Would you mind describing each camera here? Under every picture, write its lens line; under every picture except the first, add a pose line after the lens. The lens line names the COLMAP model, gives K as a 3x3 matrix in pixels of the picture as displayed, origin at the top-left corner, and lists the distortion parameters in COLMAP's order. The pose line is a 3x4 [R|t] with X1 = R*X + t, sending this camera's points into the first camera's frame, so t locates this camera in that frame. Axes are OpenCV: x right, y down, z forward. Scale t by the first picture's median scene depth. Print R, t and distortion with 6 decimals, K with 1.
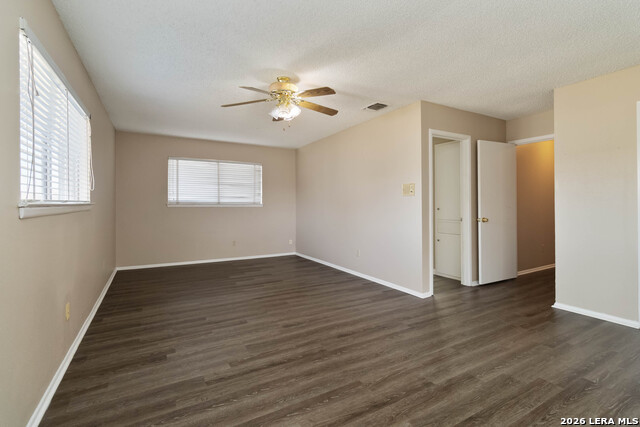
lens RADIAL K [[300.8, 0, 324.7], [0, 300.8, 201.3], [0, 0, 1]] dist [0.001004, 0.000352]
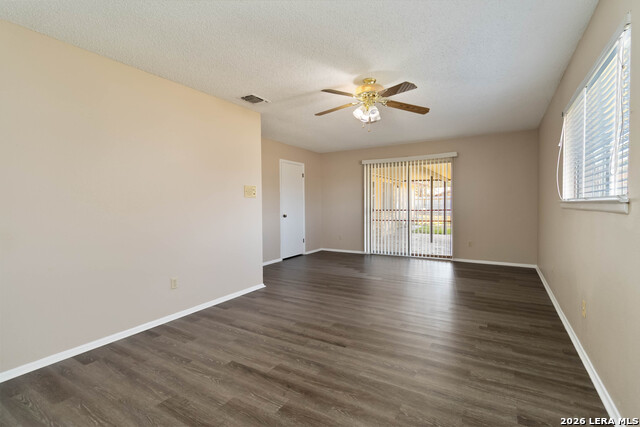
lens RADIAL K [[300.8, 0, 324.7], [0, 300.8, 201.3], [0, 0, 1]] dist [0.001004, 0.000352]
pose [[-0.491122, 0.015490, 0.870953, -0.877817], [0.006153, 0.999879, -0.014313, 0.013411], [-0.871069, -0.001670, -0.491158, 1.500842]]
